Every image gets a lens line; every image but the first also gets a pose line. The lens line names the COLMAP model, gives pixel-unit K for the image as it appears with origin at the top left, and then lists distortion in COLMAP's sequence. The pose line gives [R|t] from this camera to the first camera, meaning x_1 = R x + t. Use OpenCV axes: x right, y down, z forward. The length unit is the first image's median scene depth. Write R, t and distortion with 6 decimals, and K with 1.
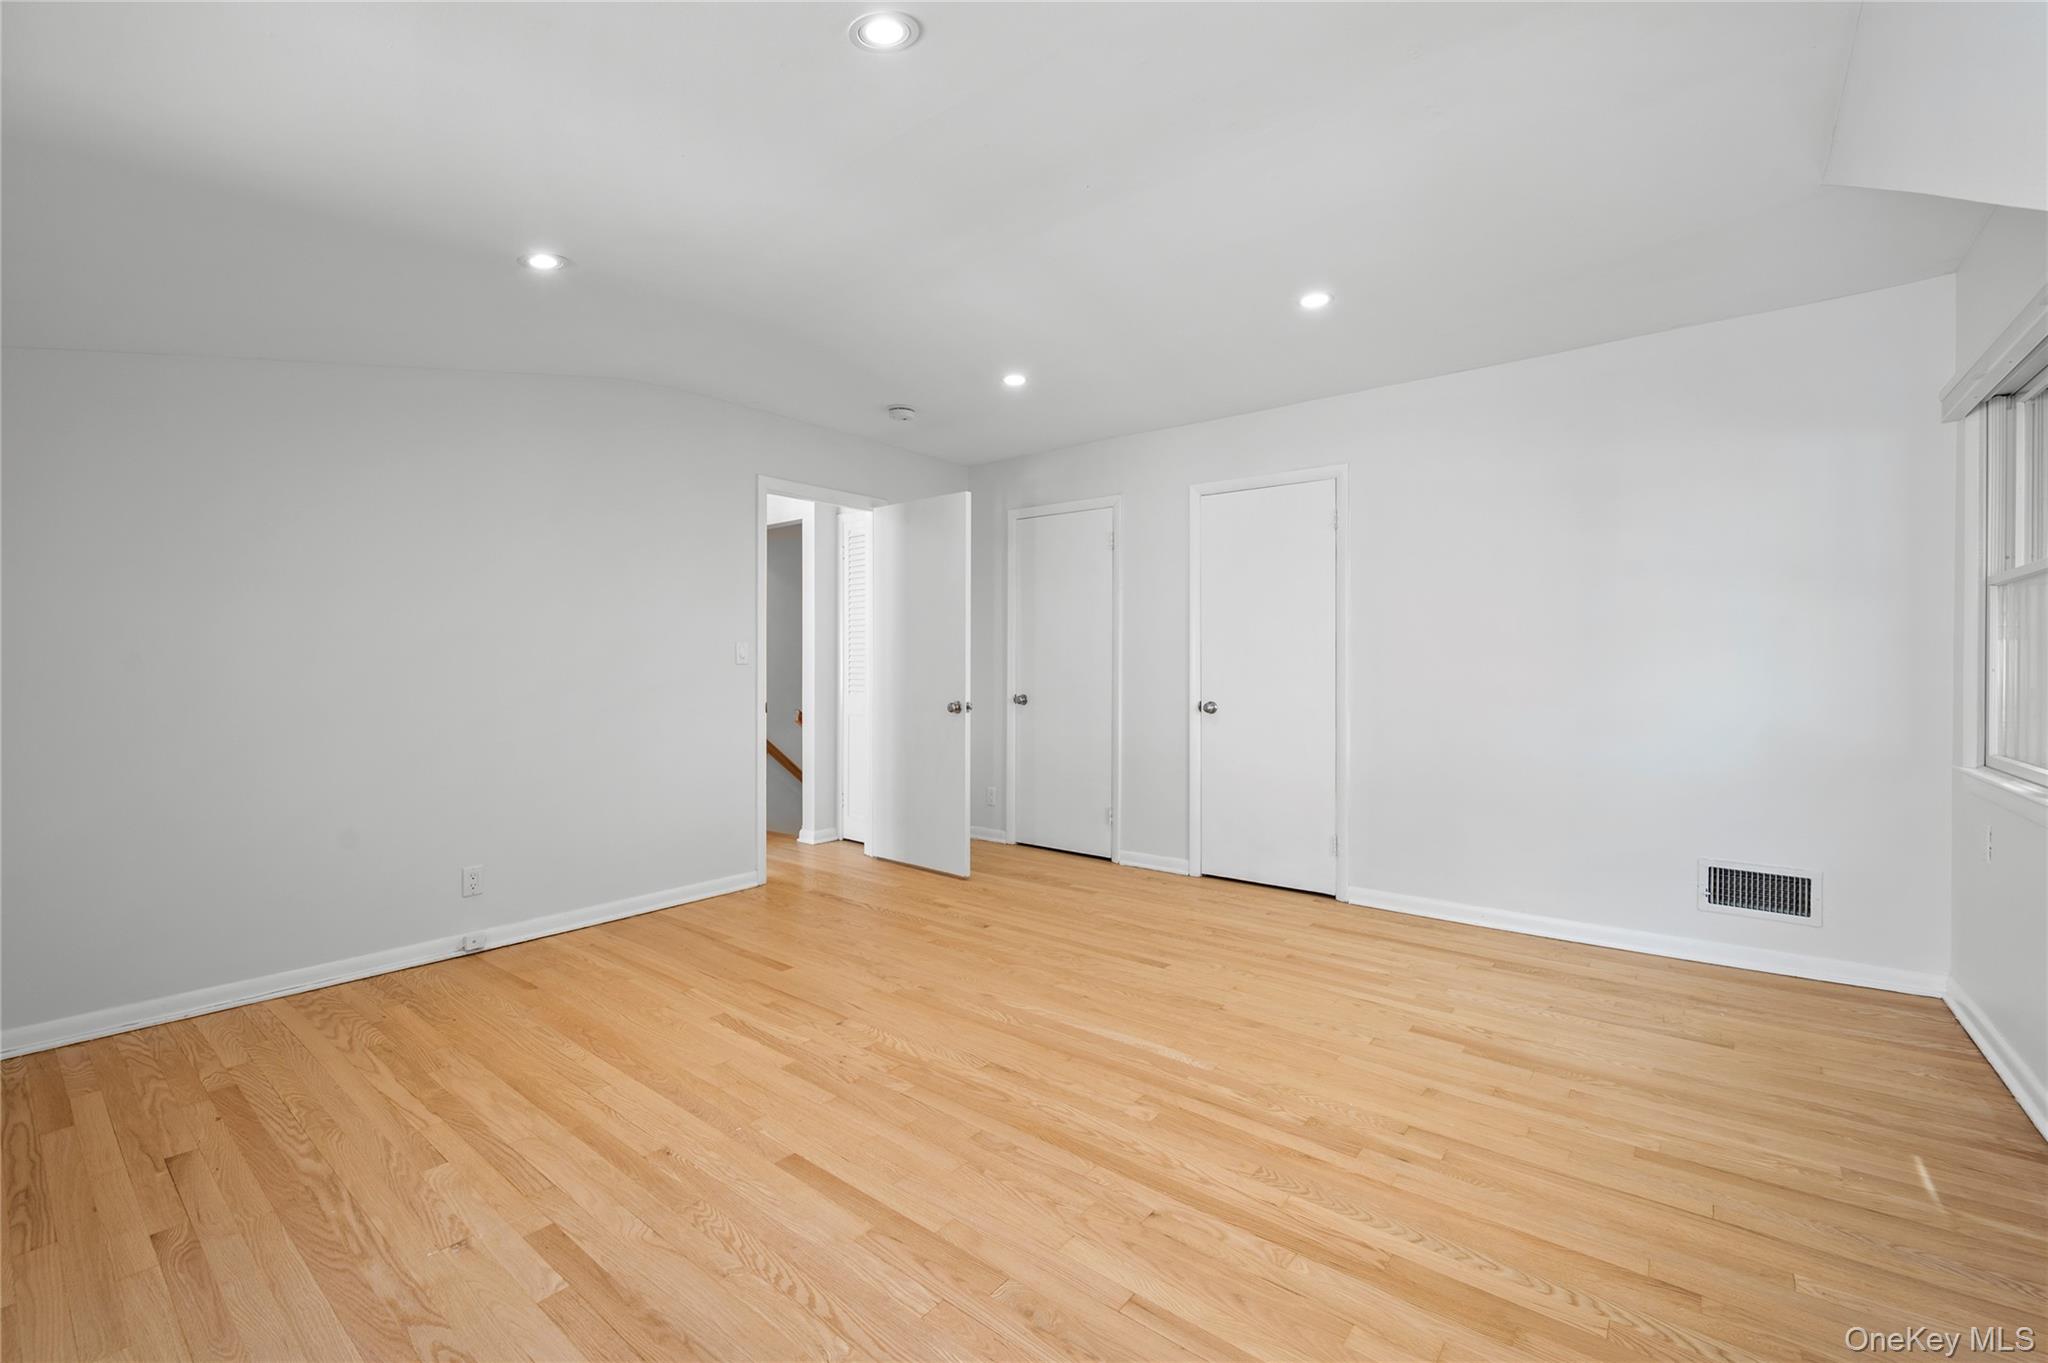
lens RADIAL K [[870.2, 0, 1022.9], [0, 870.2, 673.4], [0, 0, 1]] dist [0.001525, 0.000401]
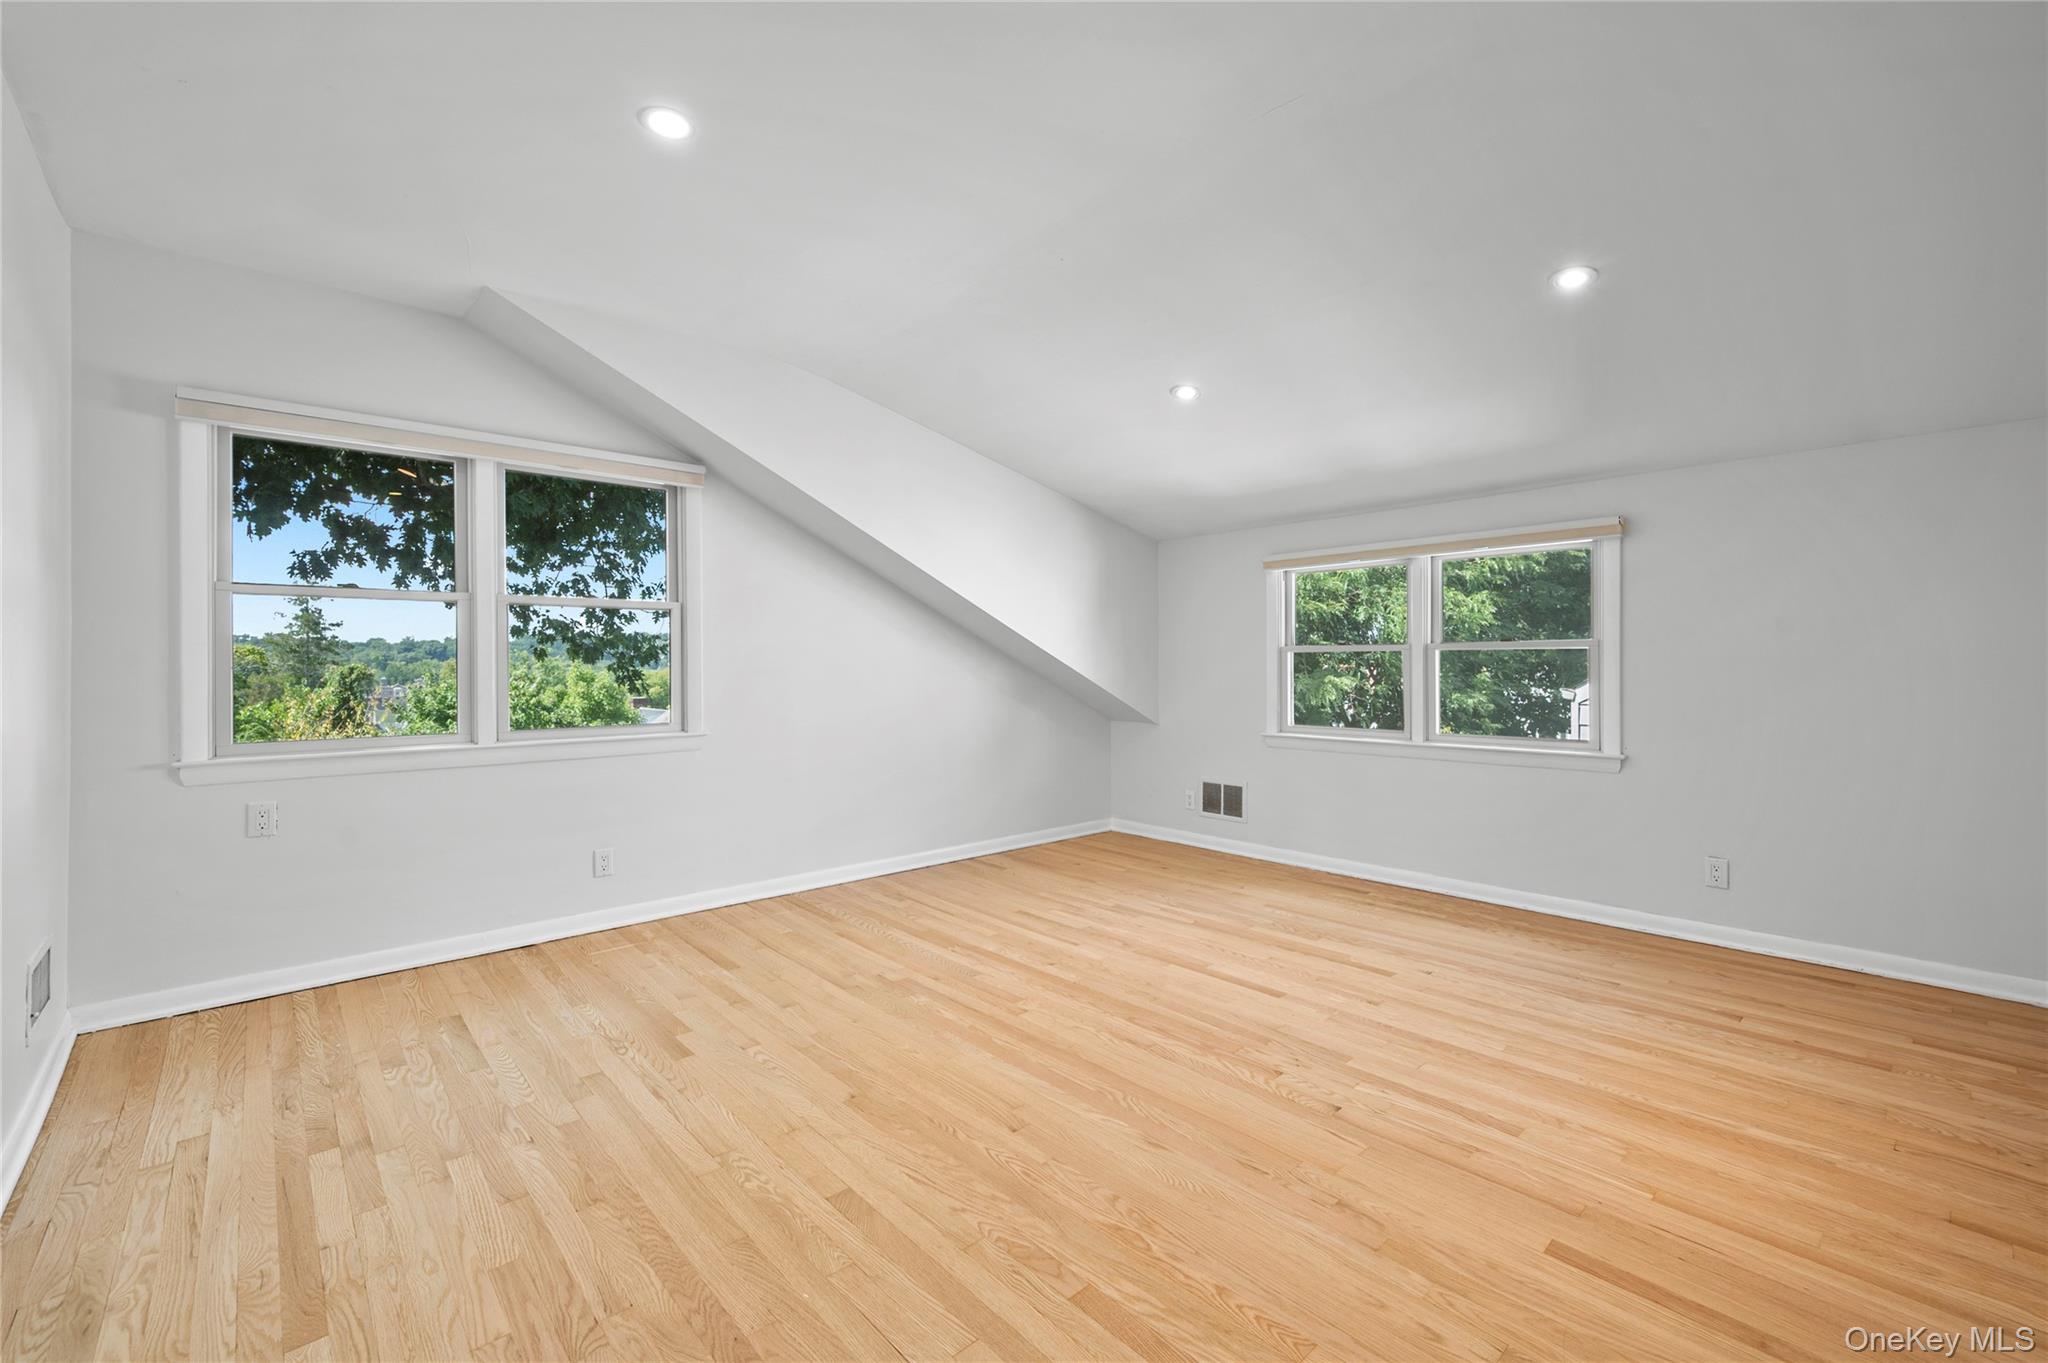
lens RADIAL K [[870.2, 0, 1023.1], [0, 870.2, 669.3], [0, 0, 1]] dist [0.001525, 0.000401]
pose [[-0.987648, 0.000226, 0.156689, -0.057059], [0.002558, 0.999889, 0.014686, -0.016648], [-0.156669, 0.014906, -0.987539, 2.087974]]
